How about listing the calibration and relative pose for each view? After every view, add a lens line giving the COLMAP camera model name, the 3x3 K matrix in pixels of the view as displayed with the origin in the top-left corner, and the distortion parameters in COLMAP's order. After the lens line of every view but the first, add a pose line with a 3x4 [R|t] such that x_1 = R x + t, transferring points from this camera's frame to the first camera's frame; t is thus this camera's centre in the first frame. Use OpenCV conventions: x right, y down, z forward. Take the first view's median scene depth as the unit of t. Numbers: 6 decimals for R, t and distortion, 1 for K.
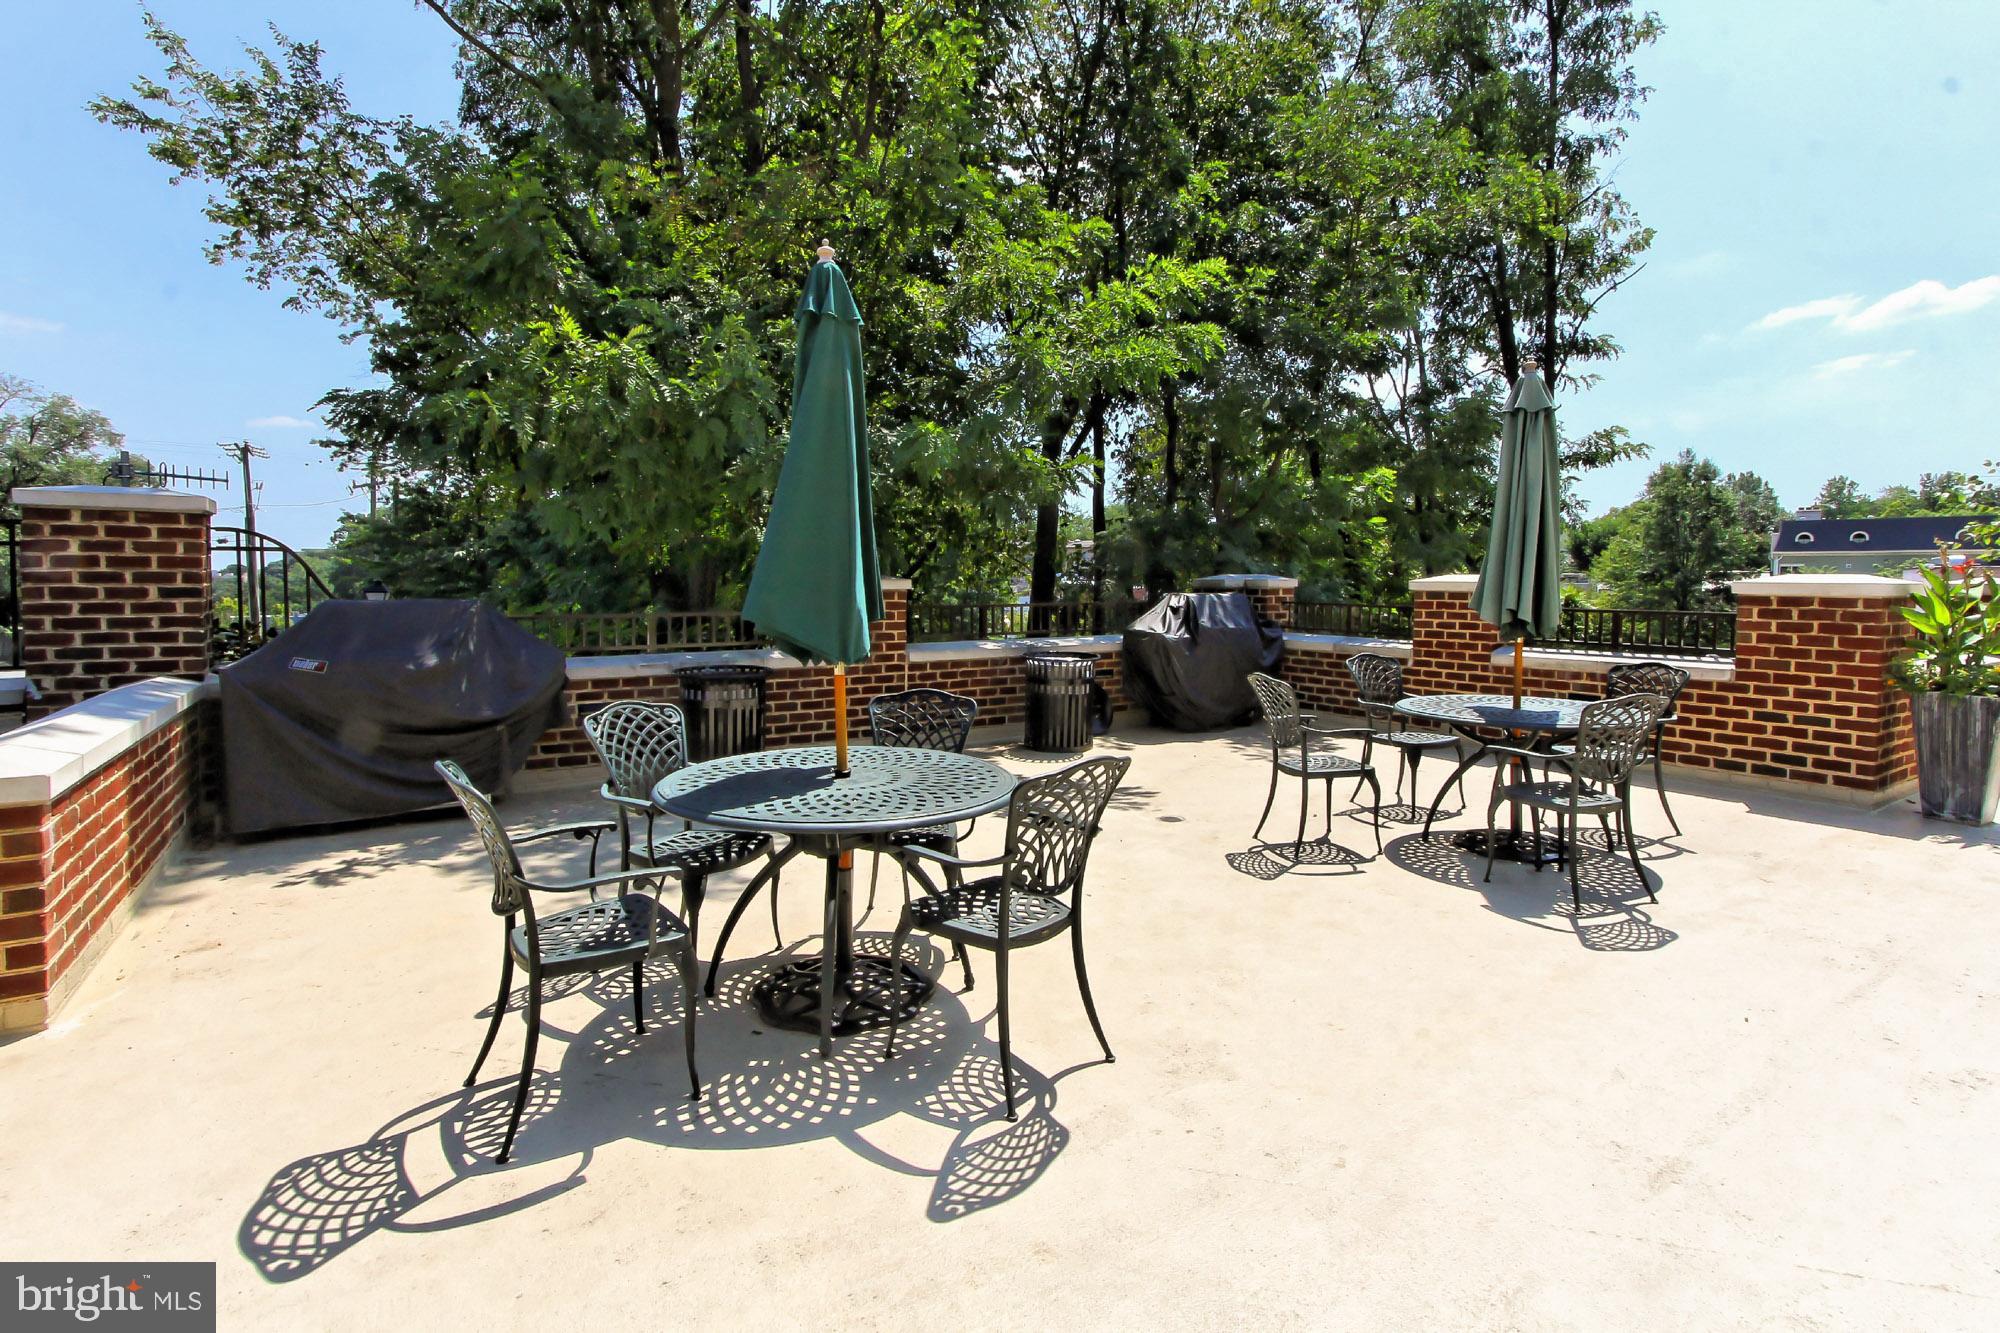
lens RADIAL K [[919.5, 0, 1007.3], [0, 919.5, 671.8], [0, 0, 1]] dist [-0.007701, 0.001441]
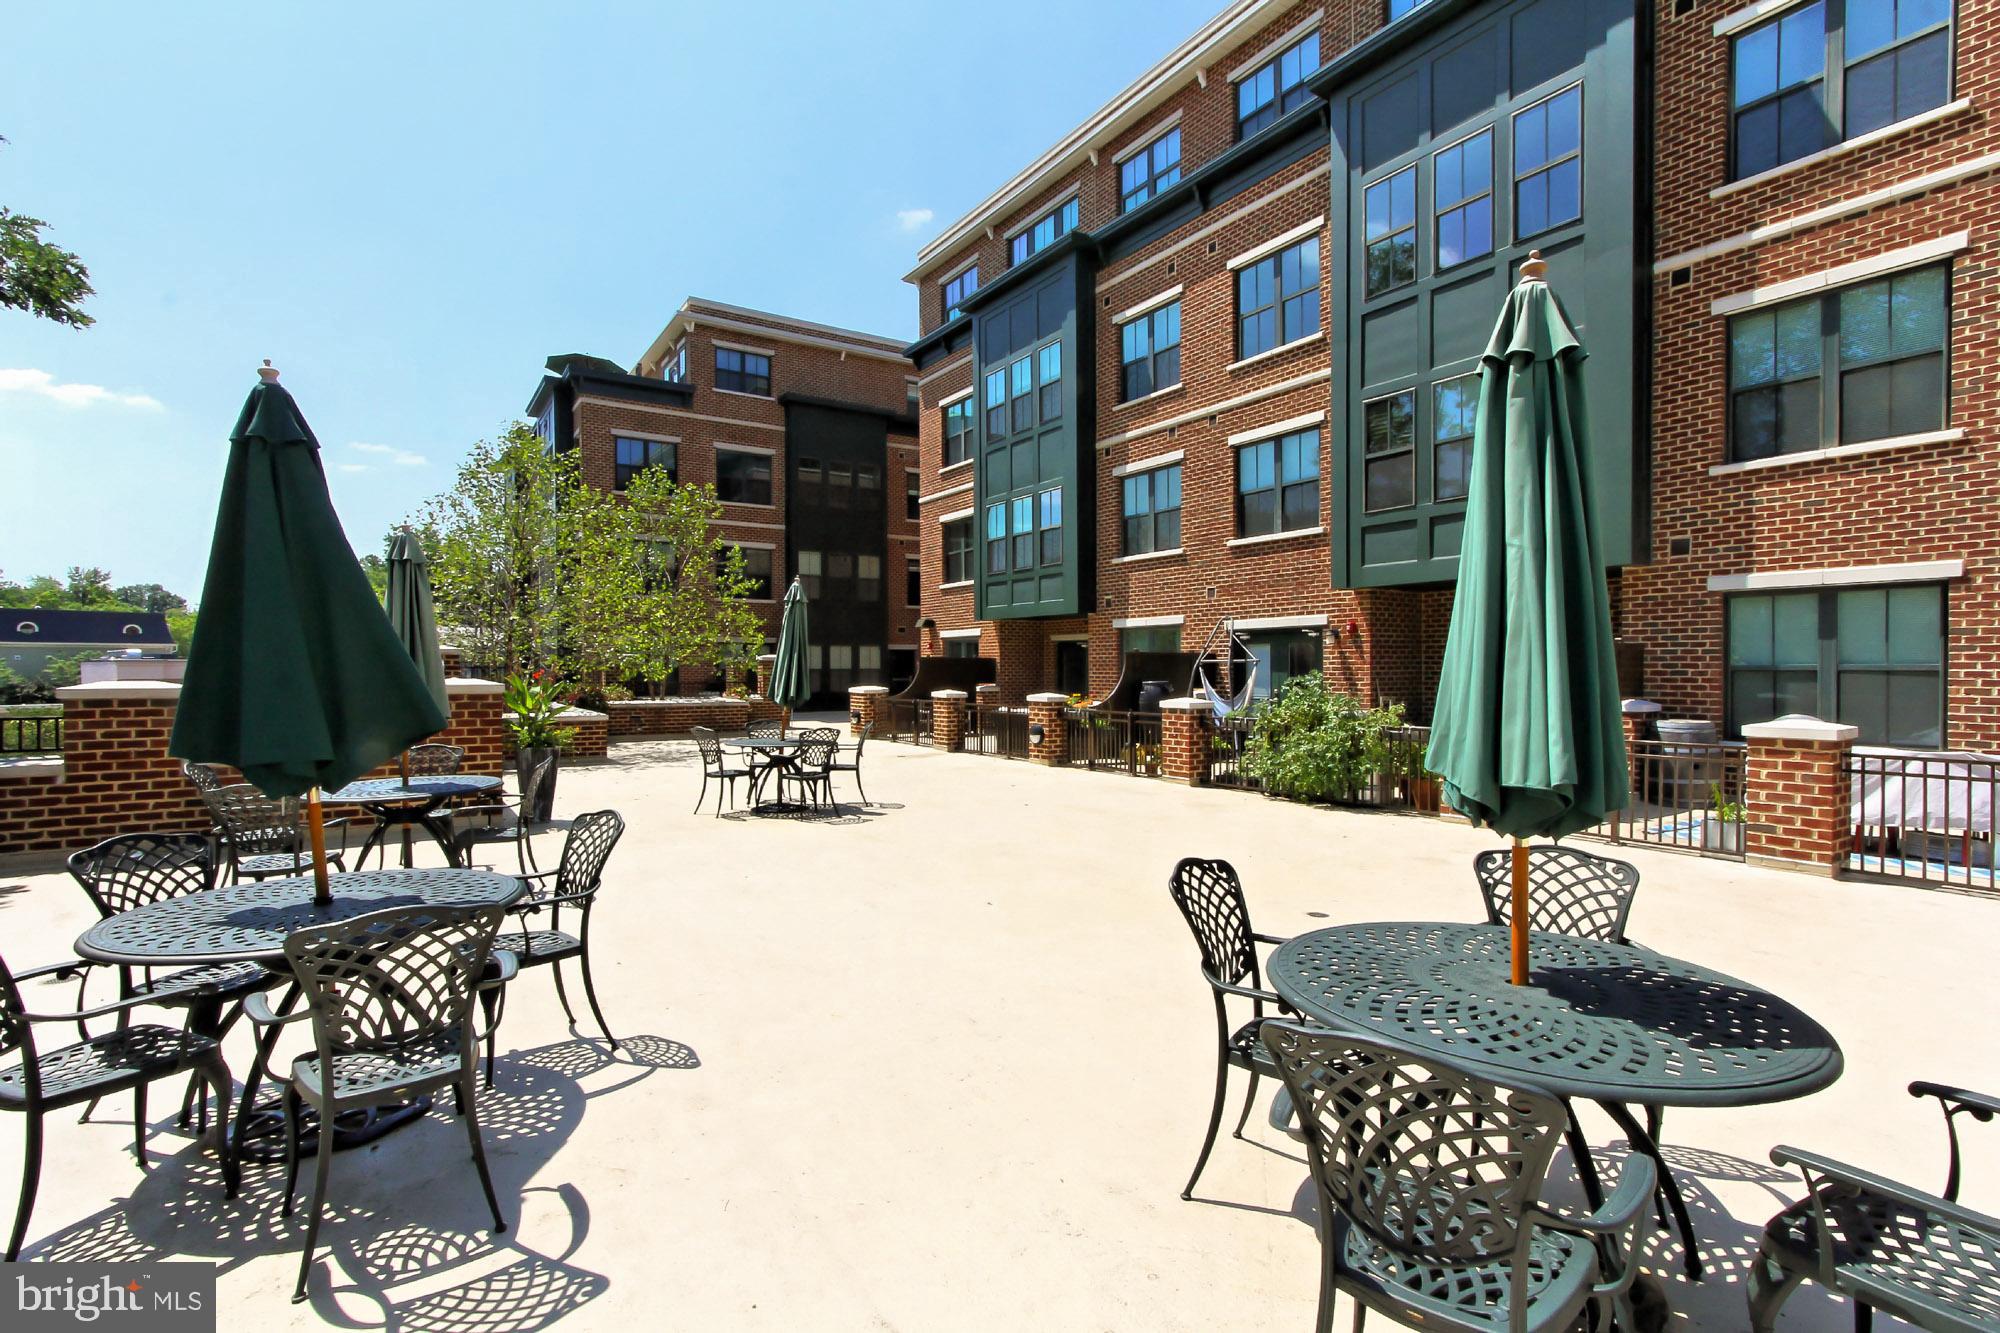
lens RADIAL K [[919.5, 0, 1006.3], [0, 919.5, 675.6], [0, 0, 1]] dist [-0.007701, 0.001441]
pose [[-0.004009, -0.007428, 0.999964, -0.451088], [0.104186, 0.994527, 0.007806, -0.022535], [-0.994550, 0.104214, -0.003213, 0.086441]]
